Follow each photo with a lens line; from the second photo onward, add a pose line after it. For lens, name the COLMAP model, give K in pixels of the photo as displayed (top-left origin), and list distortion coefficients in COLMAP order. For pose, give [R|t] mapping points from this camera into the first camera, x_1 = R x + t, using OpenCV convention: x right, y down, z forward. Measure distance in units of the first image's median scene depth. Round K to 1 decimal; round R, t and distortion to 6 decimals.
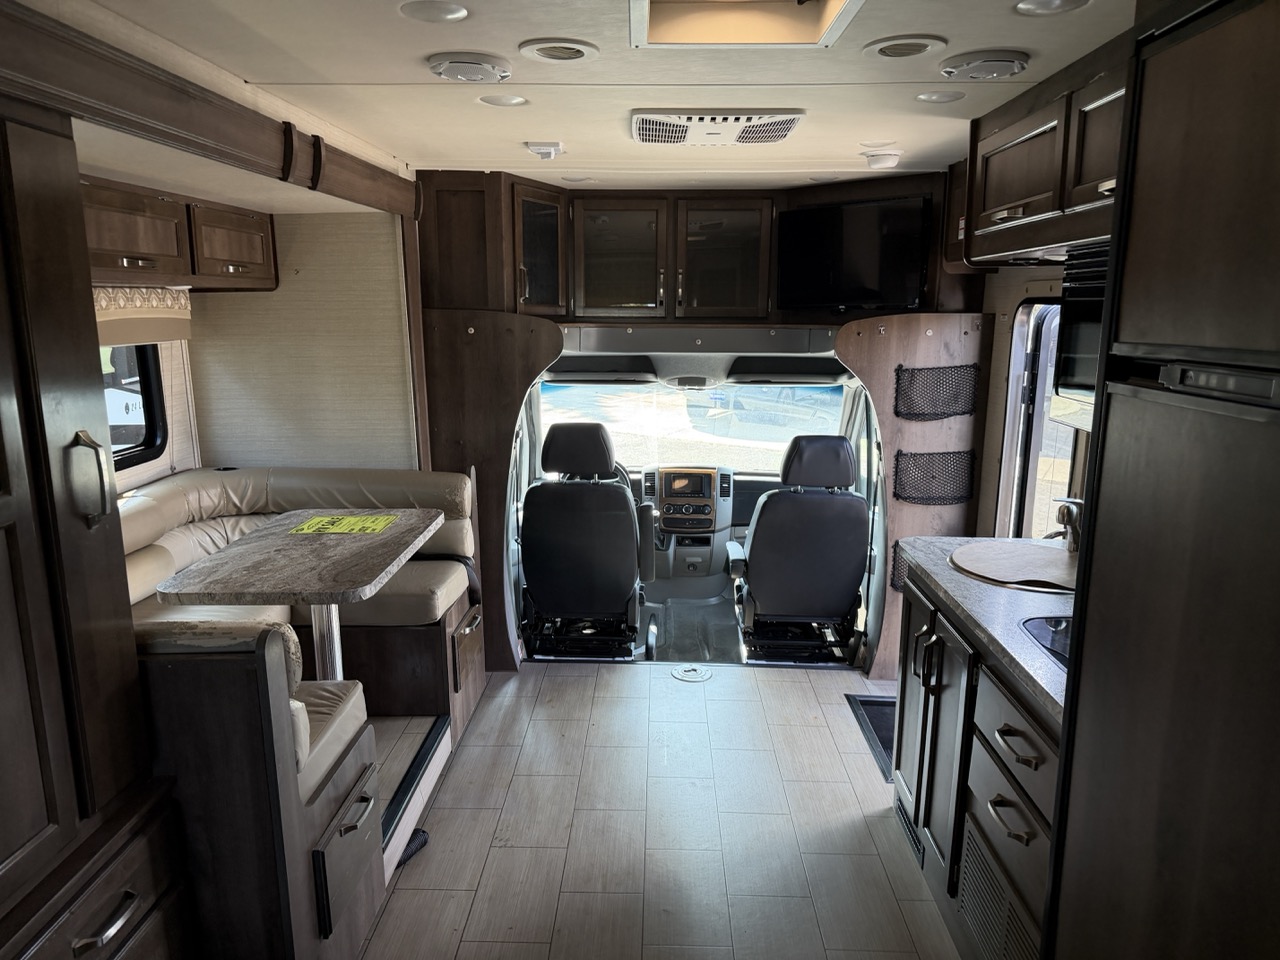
lens RADIAL K [[892.8, 0, 646.7], [0, 892.8, 486.3], [0, 0, 1]] dist [0.084089, -0.114746]
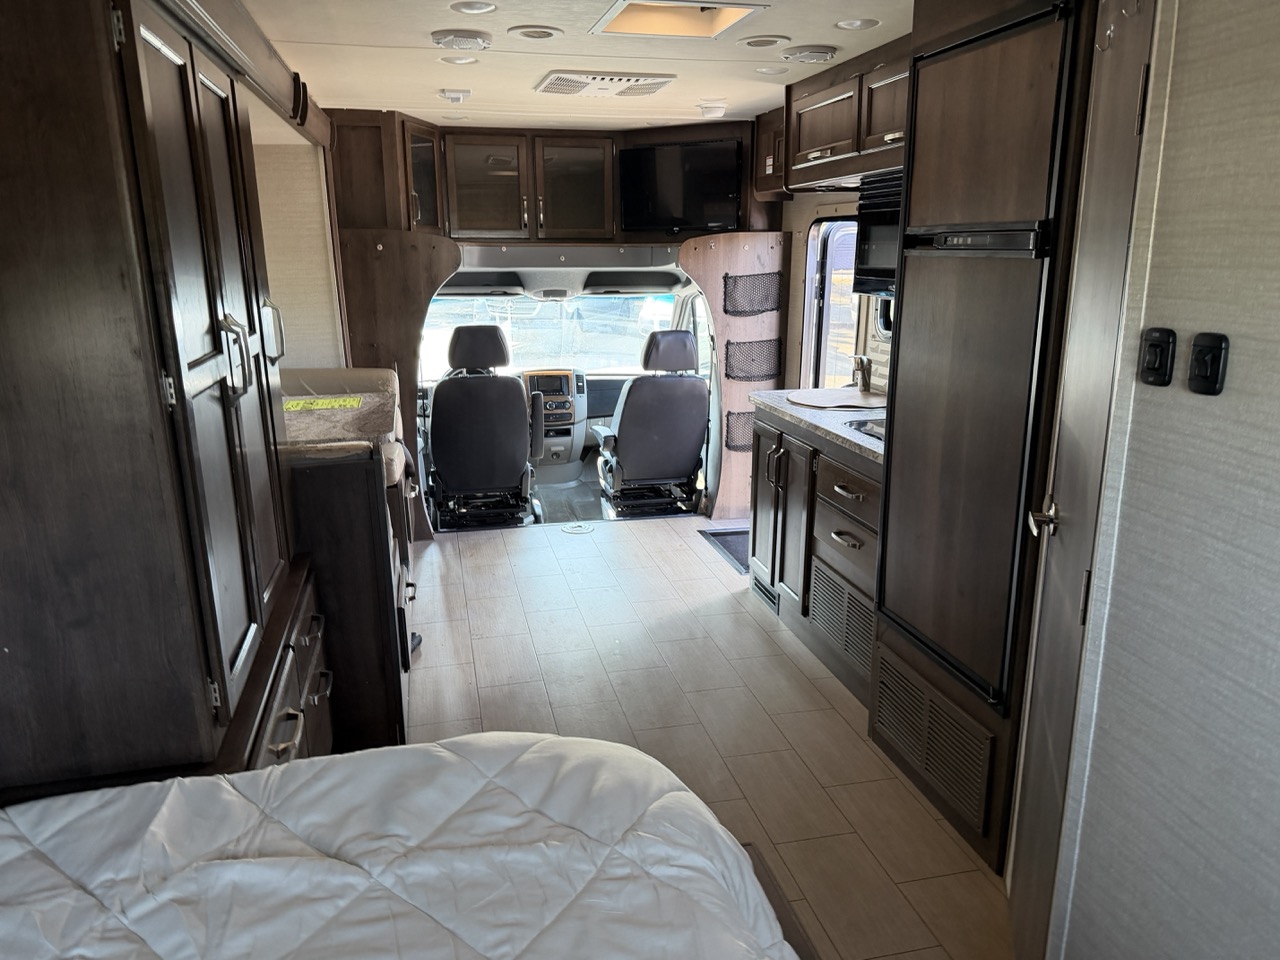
lens RADIAL K [[892.8, 0, 646.7], [0, 892.8, 486.3], [0, 0, 1]] dist [0.084089, -0.114746]
pose [[0.964400, -0.076589, 0.253114, -0.177311], [0.060916, 0.995741, 0.069201, 0.073818], [-0.257336, -0.051319, 0.964958, -0.232448]]
